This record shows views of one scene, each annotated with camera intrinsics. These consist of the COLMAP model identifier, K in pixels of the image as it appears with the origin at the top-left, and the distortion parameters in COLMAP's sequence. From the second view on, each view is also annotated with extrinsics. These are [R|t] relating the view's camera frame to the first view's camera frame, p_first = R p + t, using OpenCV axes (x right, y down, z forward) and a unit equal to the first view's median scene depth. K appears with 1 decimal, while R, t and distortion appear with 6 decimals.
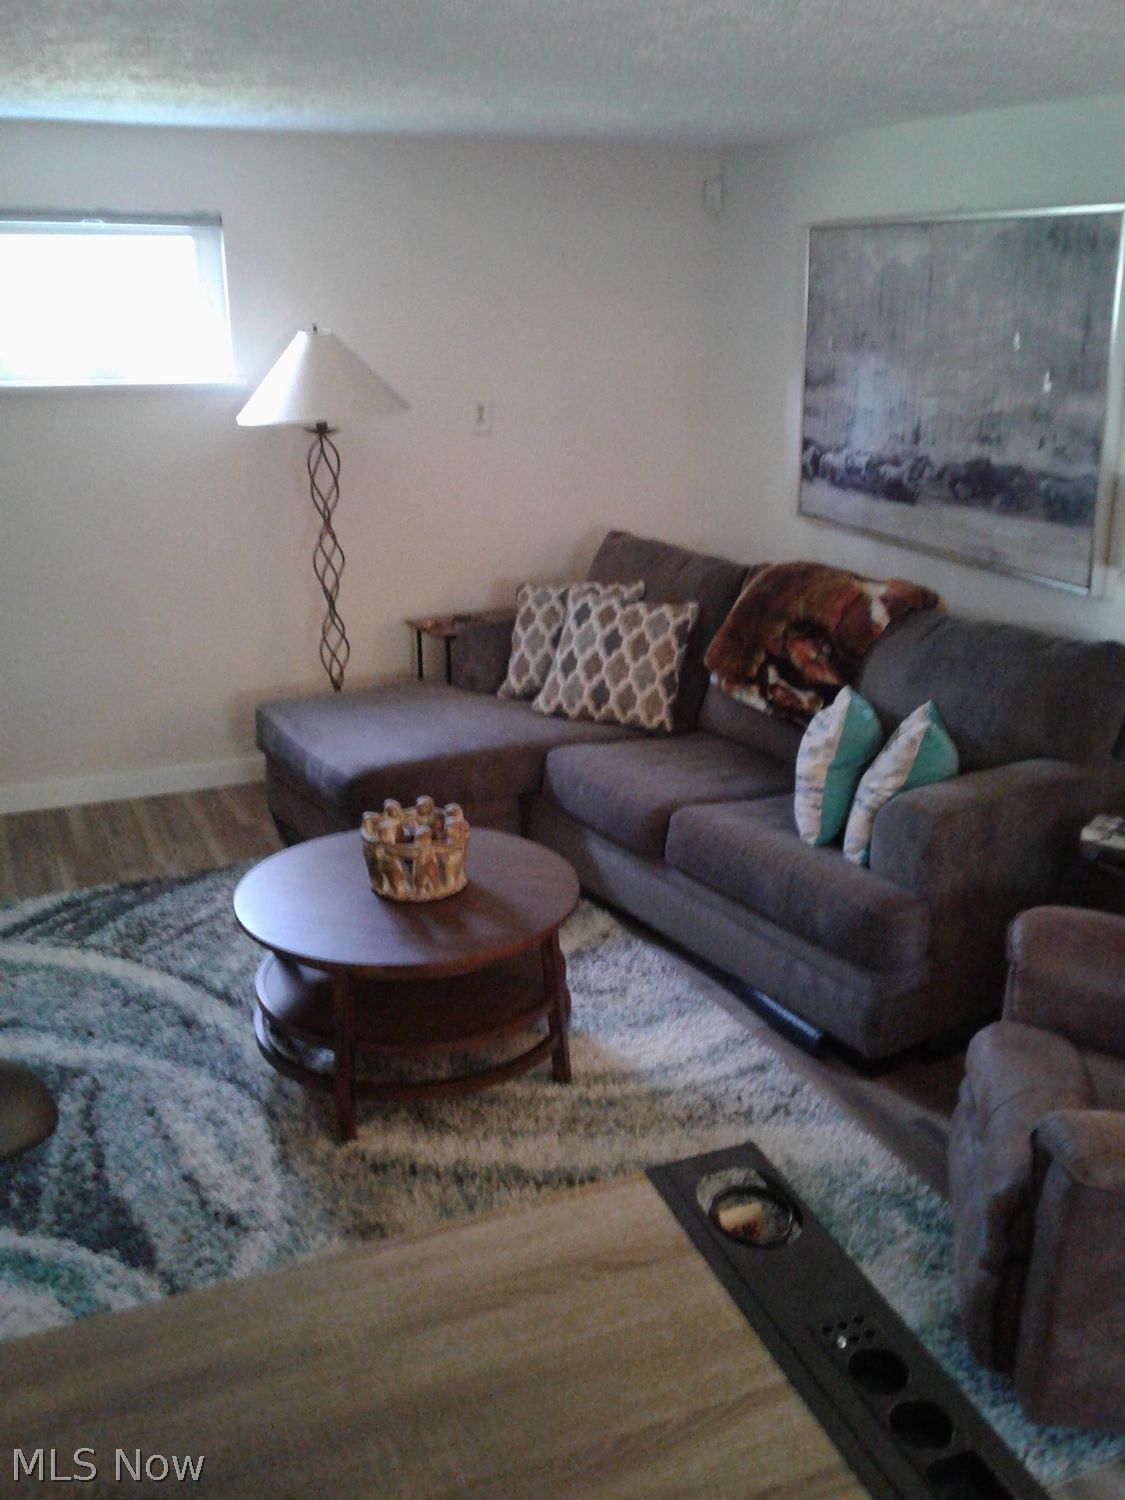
lens RADIAL K [[1370.0, 0, 562.5], [0, 1370.0, 750.0], [0, 0, 1]] dist [0.062713, -0.152456]
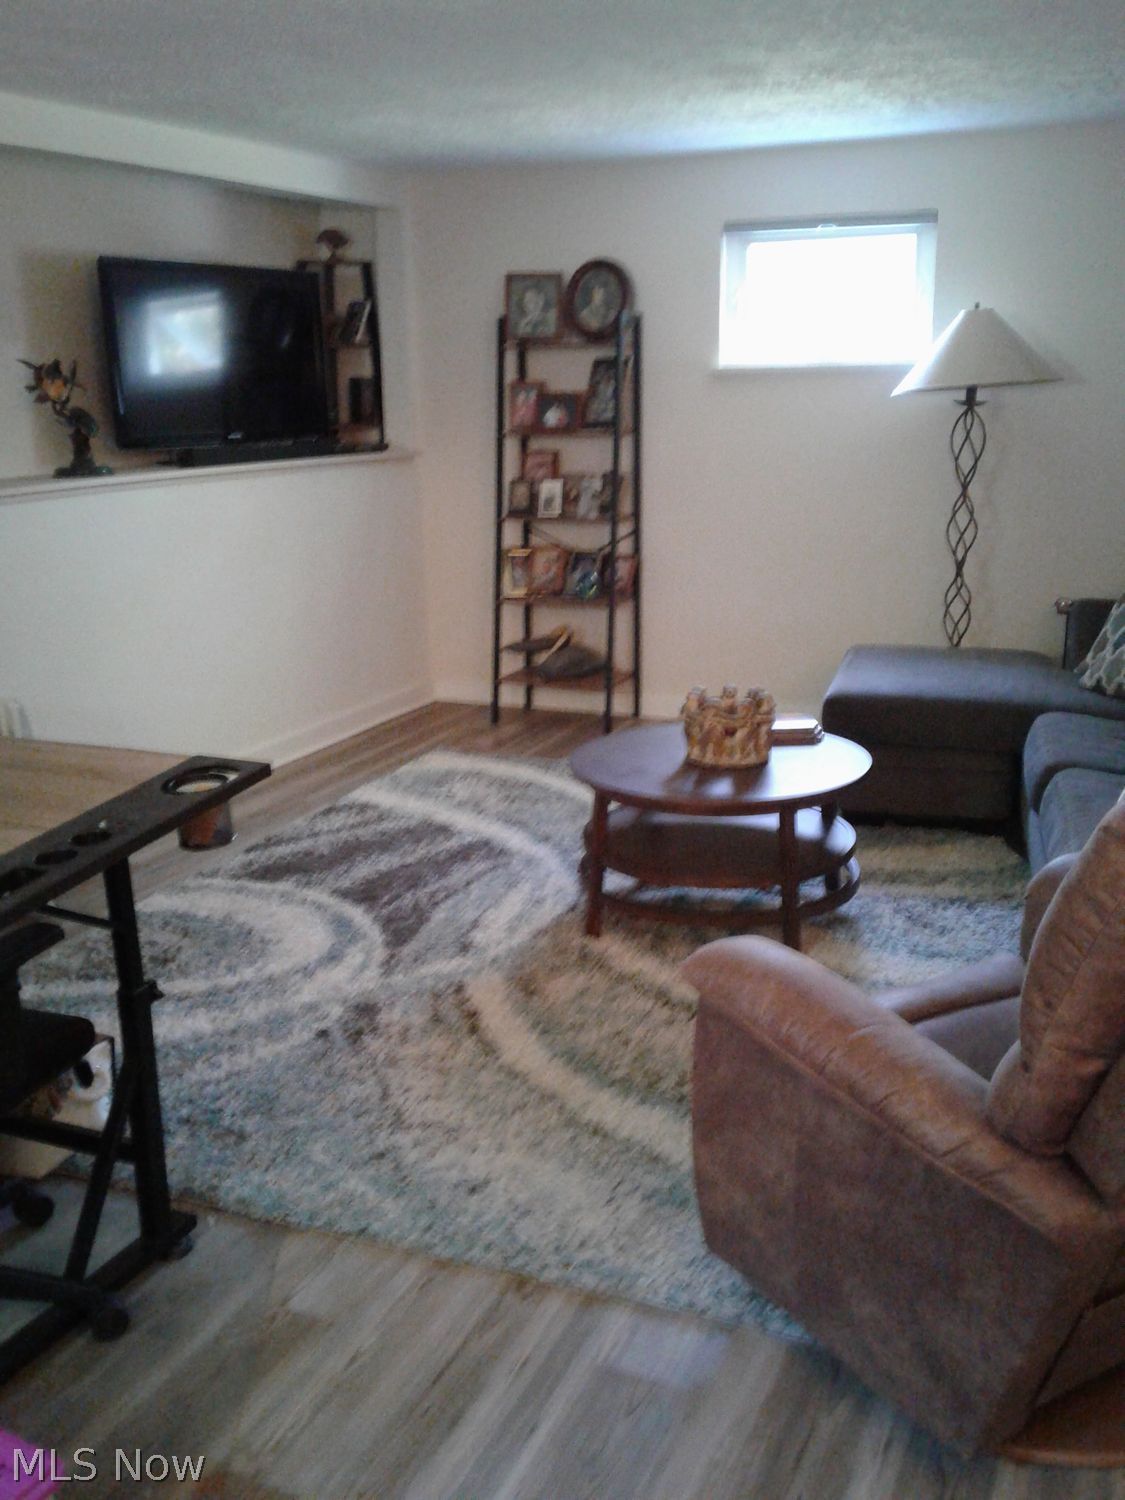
lens RADIAL K [[1370.0, 0, 562.5], [0, 1370.0, 750.0], [0, 0, 1]] dist [0.062713, -0.152456]
pose [[0.671841, 0.171575, -0.720550, 0.524174], [-0.203482, 0.978126, 0.043182, 0.057856], [0.712198, 0.117607, 0.692057, 0.097455]]
